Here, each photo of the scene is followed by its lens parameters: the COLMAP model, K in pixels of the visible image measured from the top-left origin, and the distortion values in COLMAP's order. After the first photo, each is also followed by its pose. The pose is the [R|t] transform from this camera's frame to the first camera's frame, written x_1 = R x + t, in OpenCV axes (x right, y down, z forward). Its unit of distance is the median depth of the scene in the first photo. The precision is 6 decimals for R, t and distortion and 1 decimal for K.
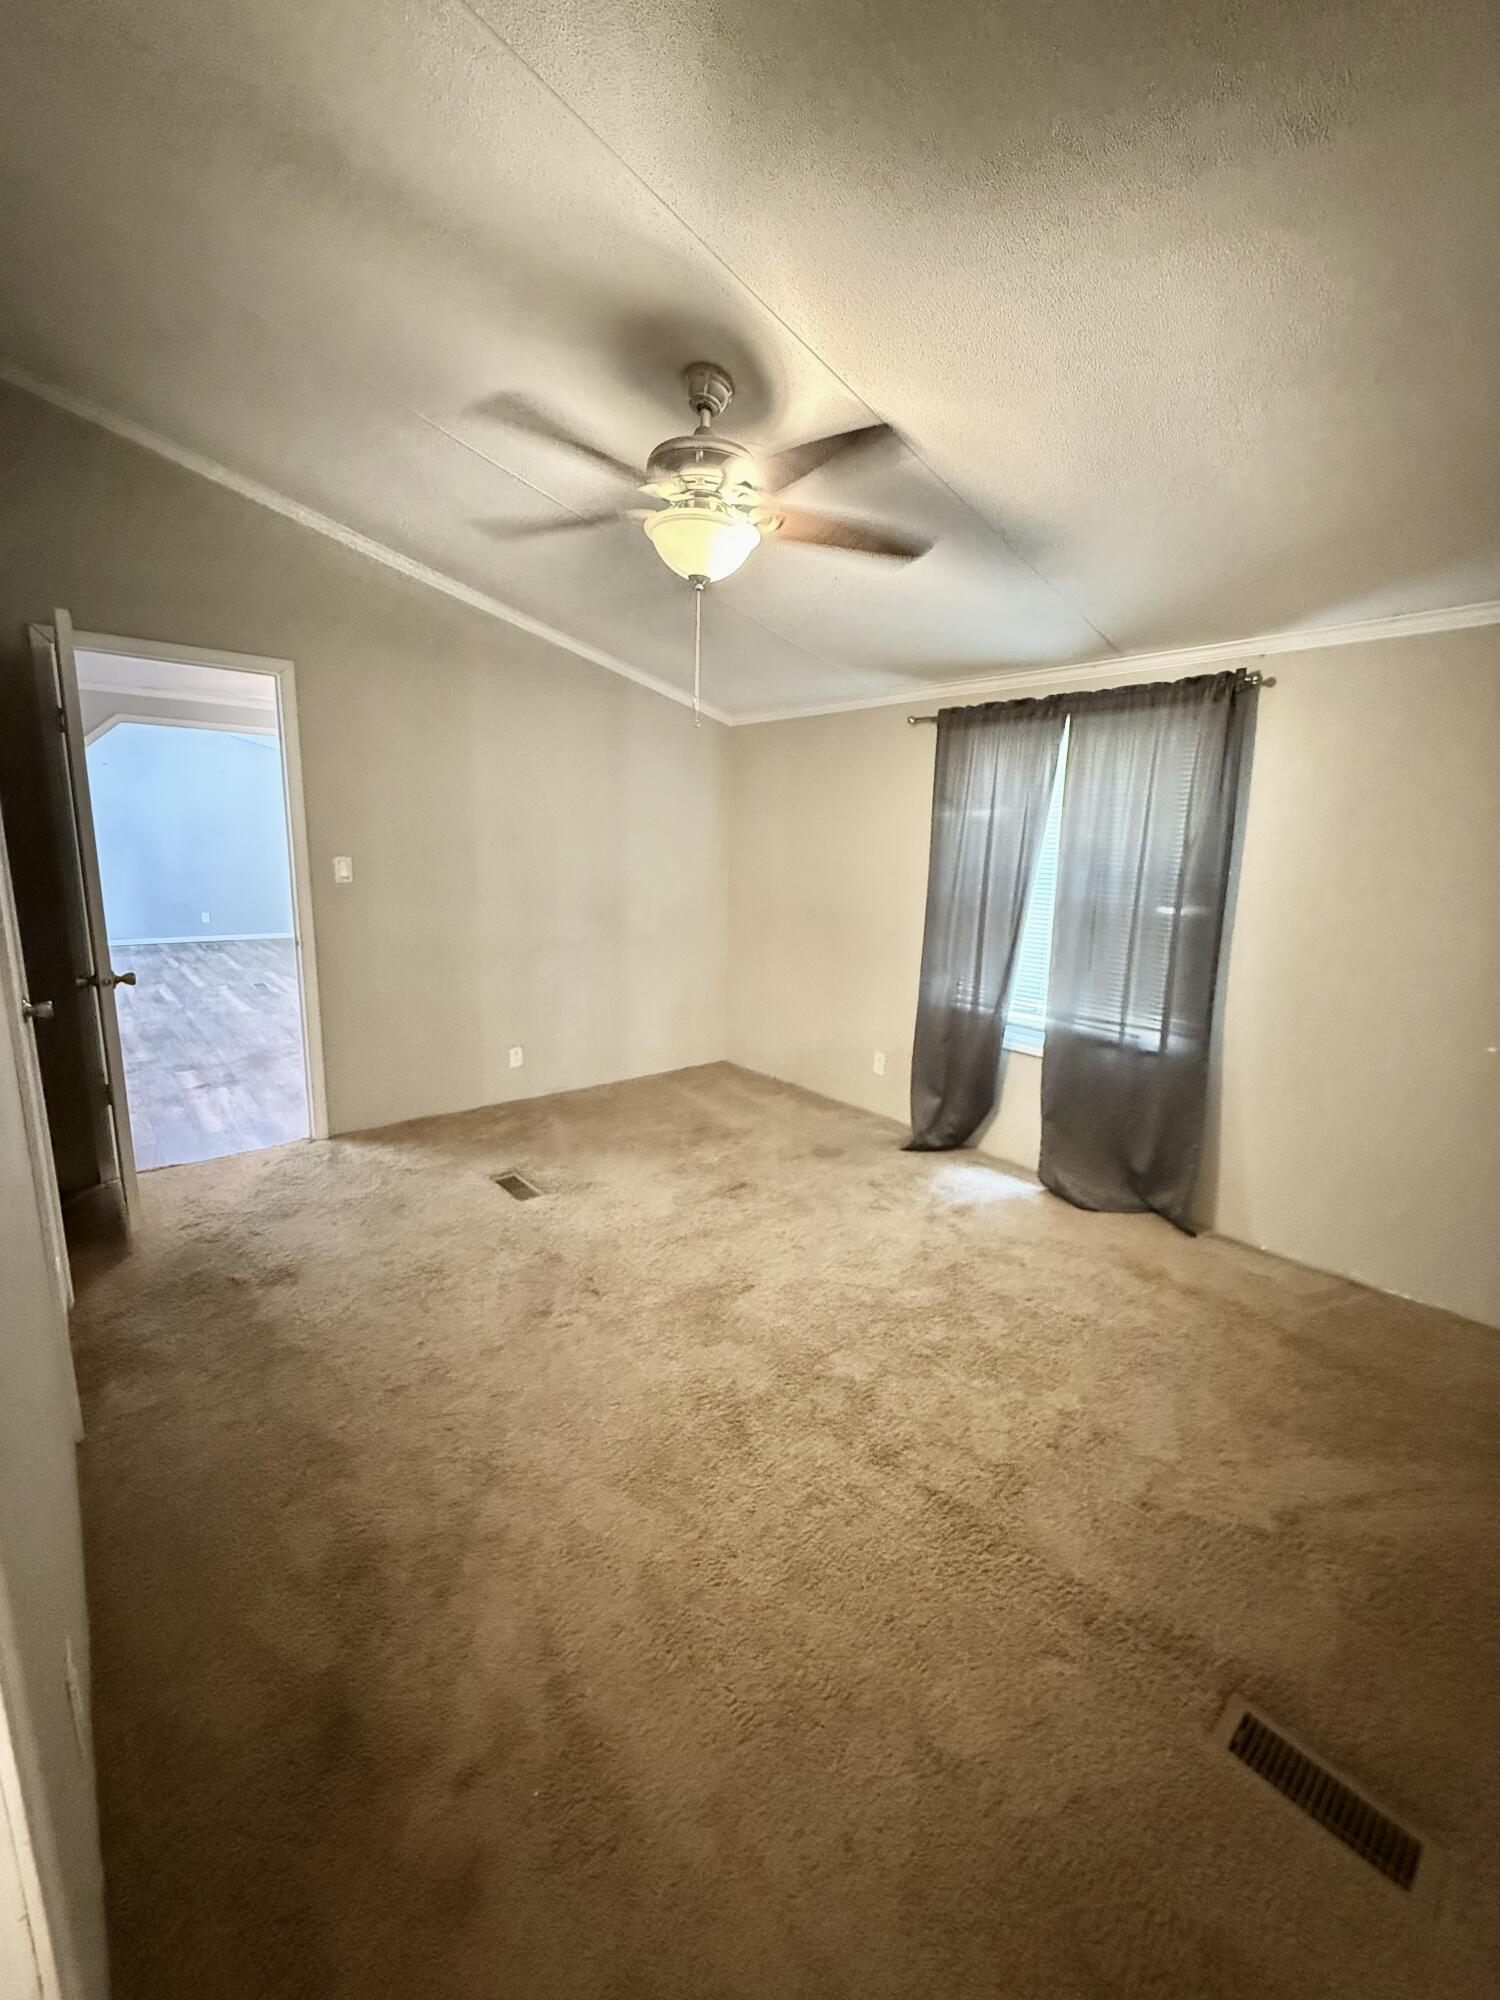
lens RADIAL K [[799.1, 0, 748.3], [0, 799.1, 999.0], [0, 0, 1]] dist [-0.001601, 0.000772]
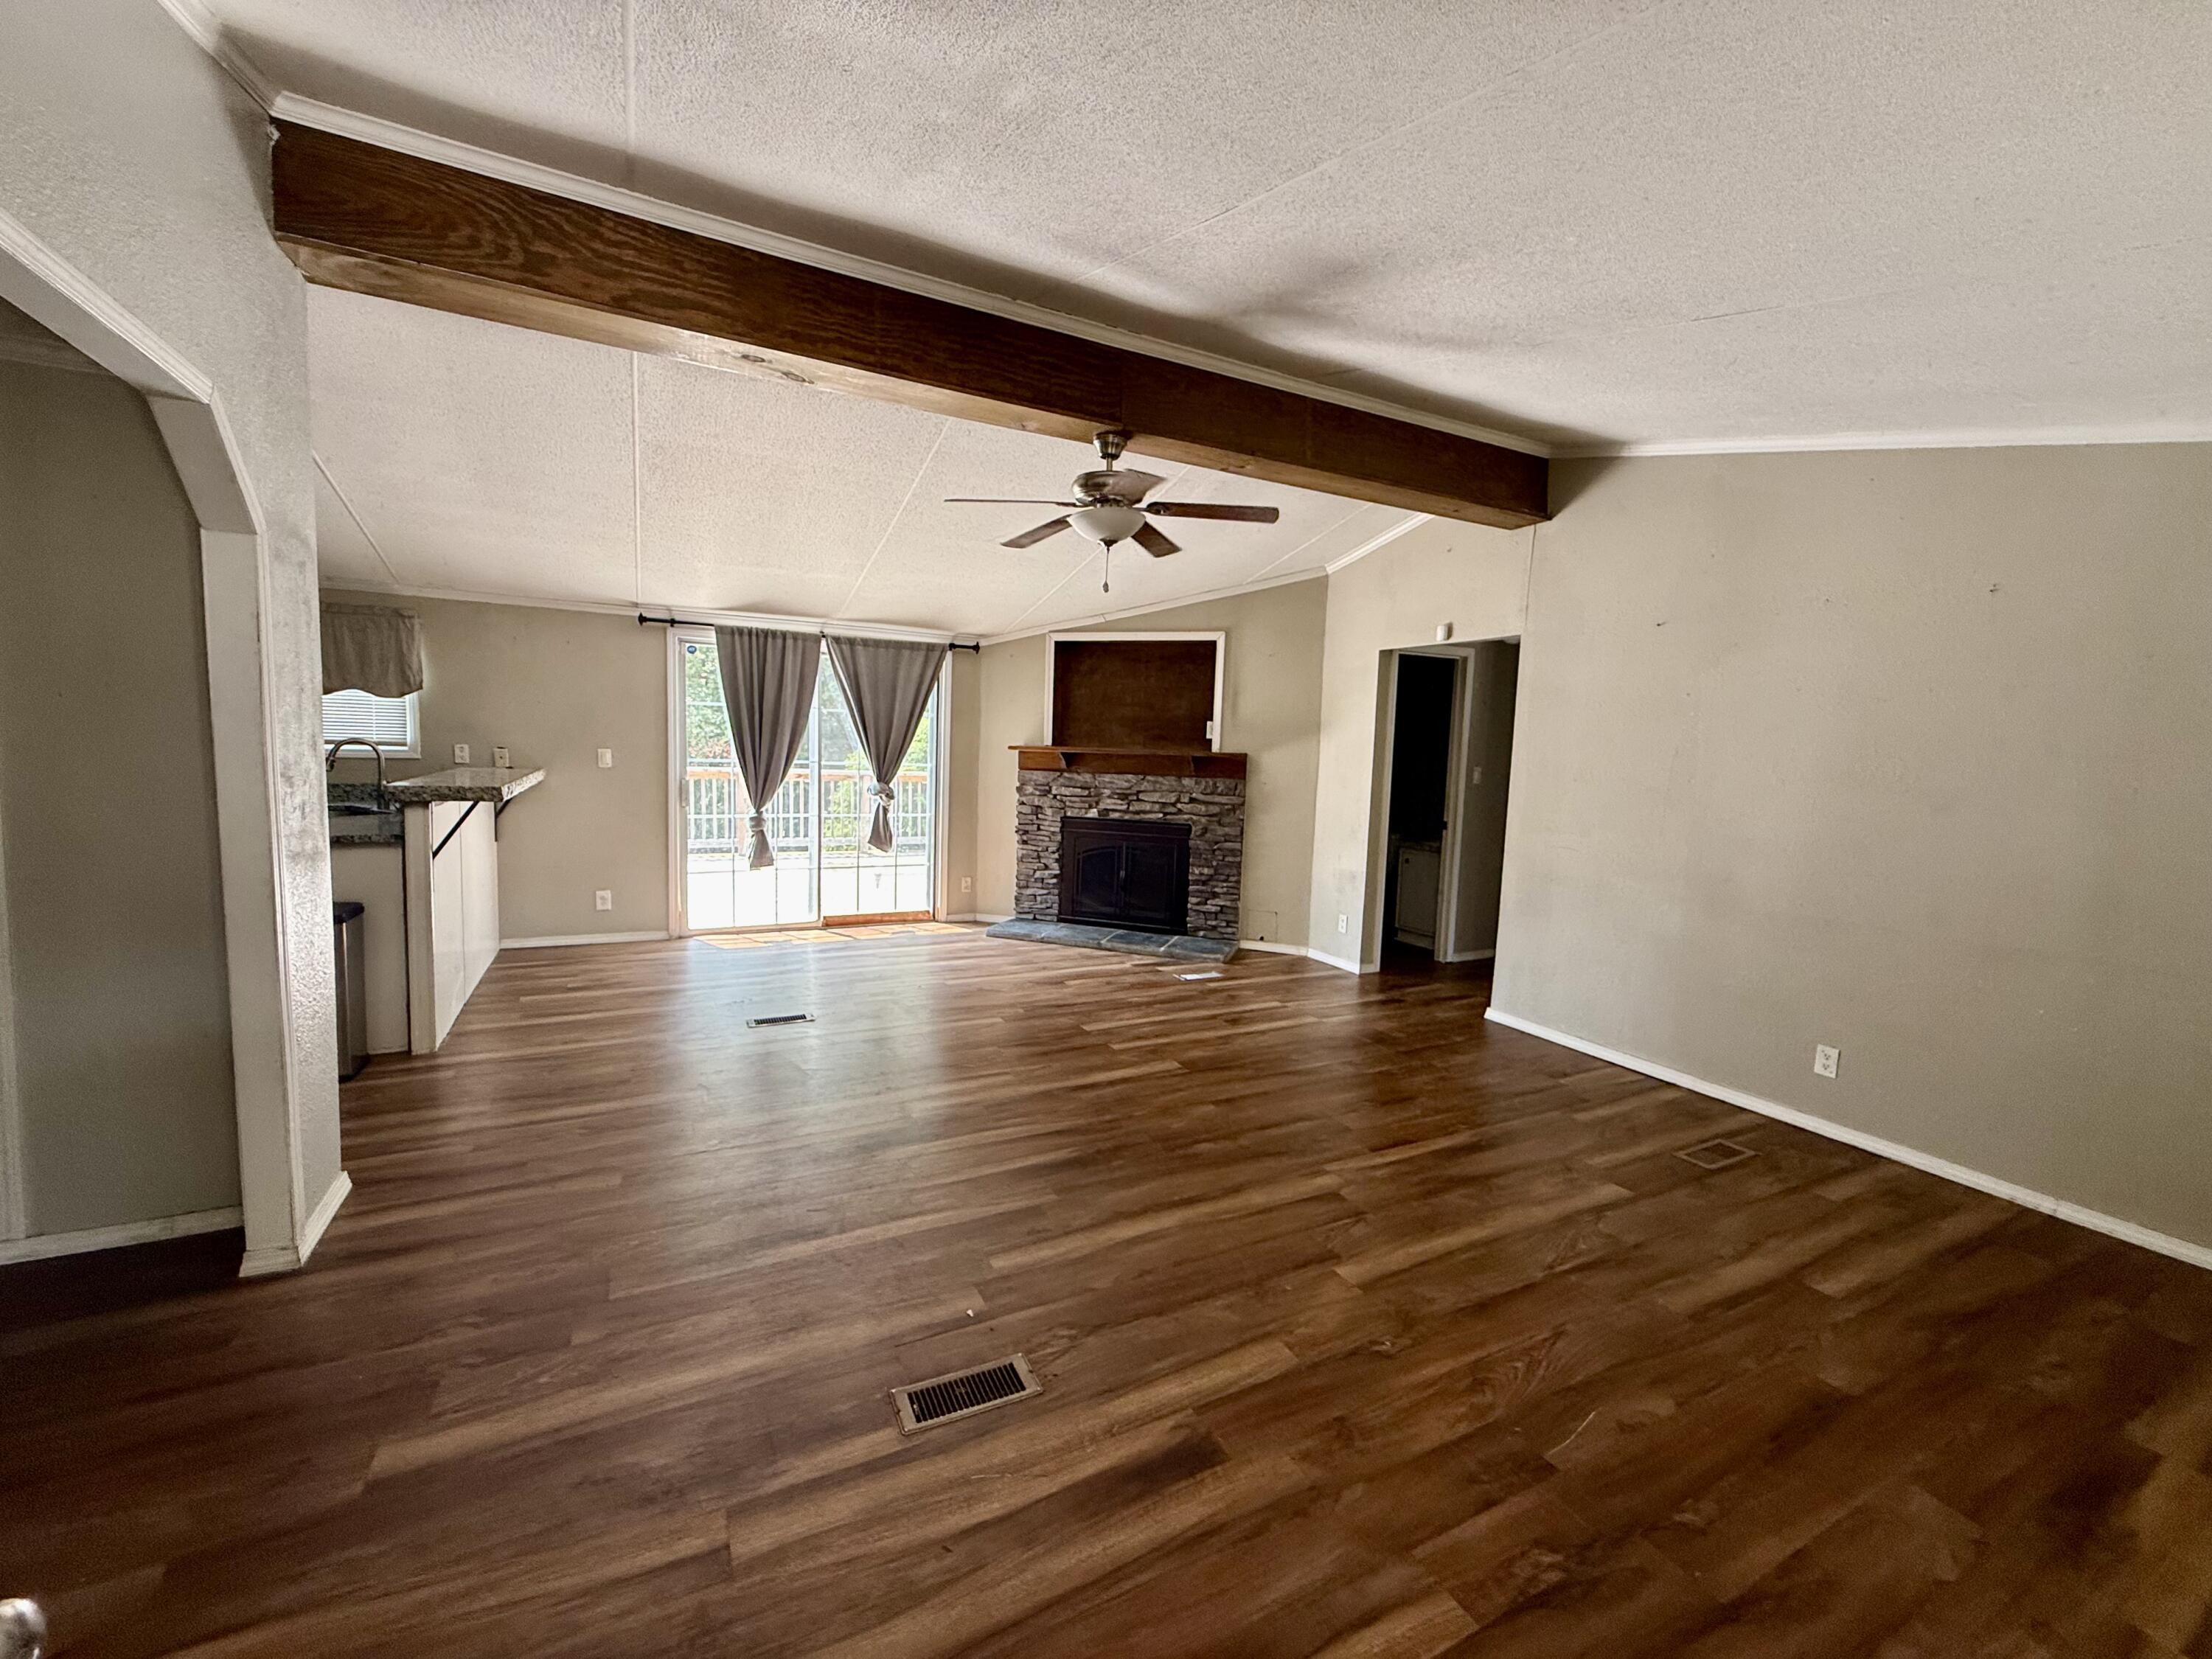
lens RADIAL K [[883.8, 0, 1097.6], [0, 883.8, 827.5], [0, 0, 1]] dist [-0.001601, 0.000772]
pose [[-0.236535, 0.044251, -0.970615, -0.351498], [-0.235619, 0.966532, 0.101484, -0.208357], [0.942621, 0.252700, -0.218192, 1.009527]]
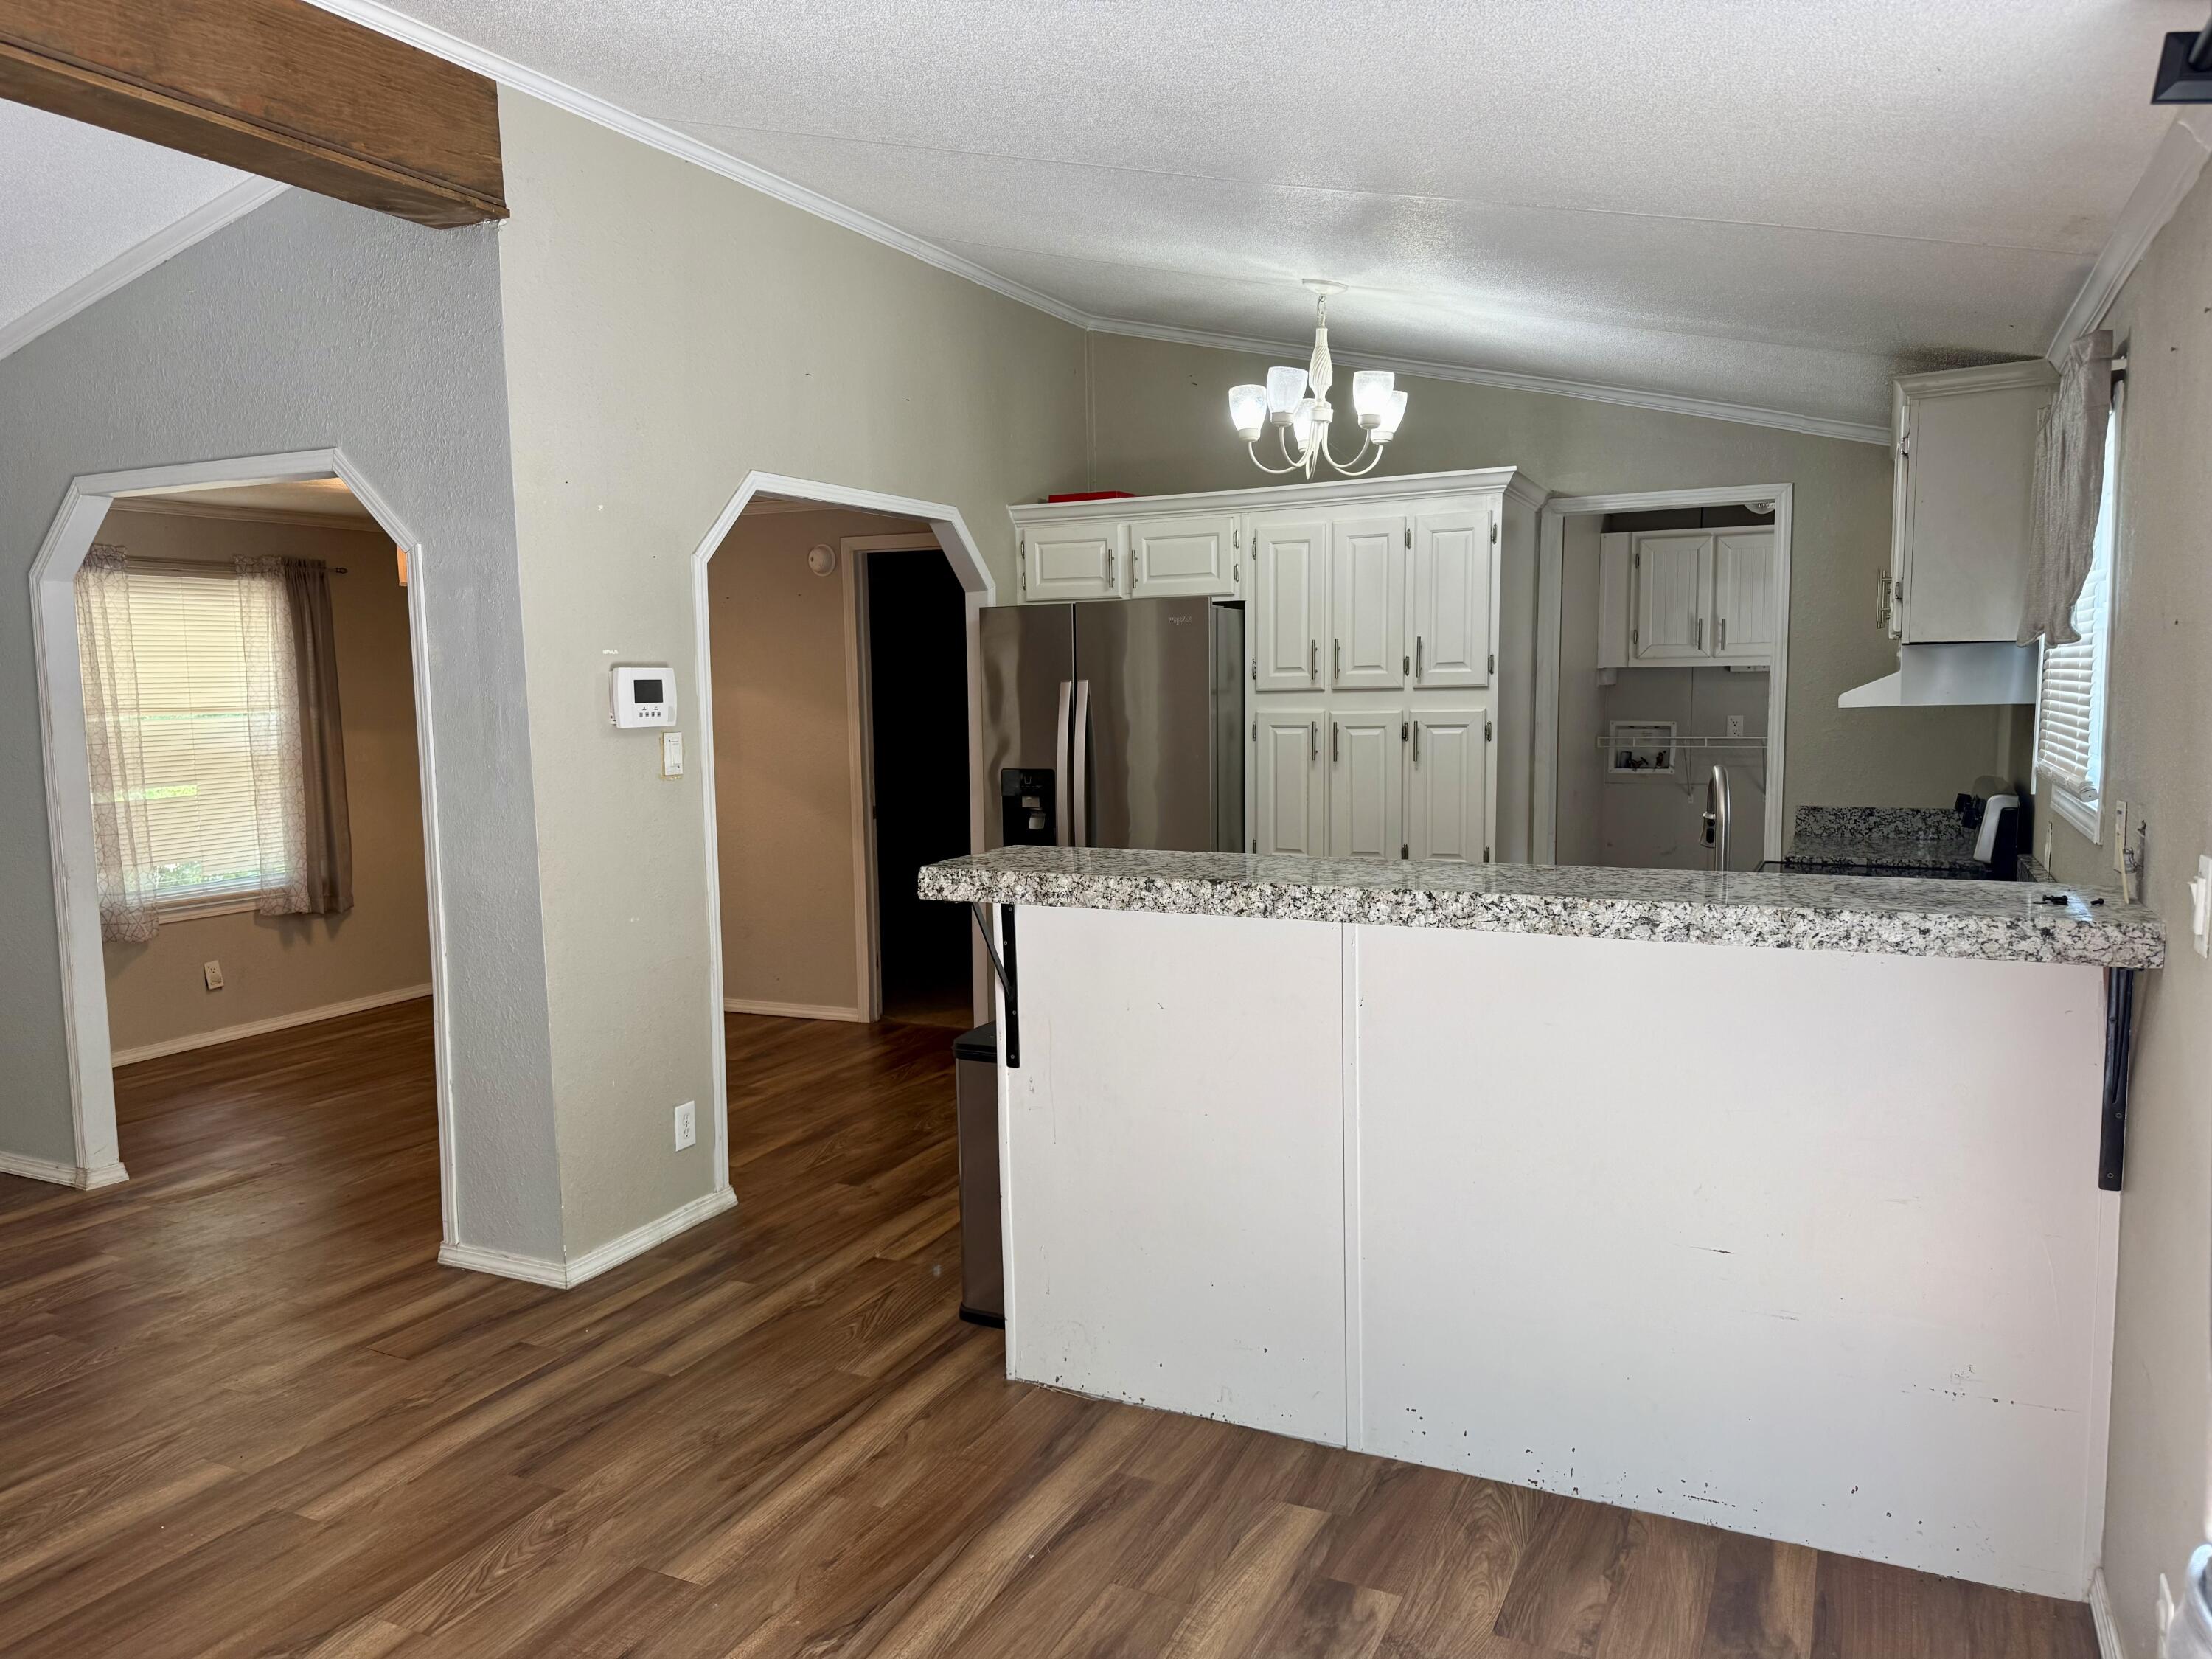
lens RADIAL K [[1548.2, 0, 1105.0], [0, 1548.2, 833.6], [0, 0, 1]] dist [0.074287, -0.103299]
pose [[-0.389093, -0.121319, 0.913175, -1.148786], [0.184879, 0.960837, 0.206425, -0.182054], [-0.902456, 0.249145, -0.351426, 0.668713]]
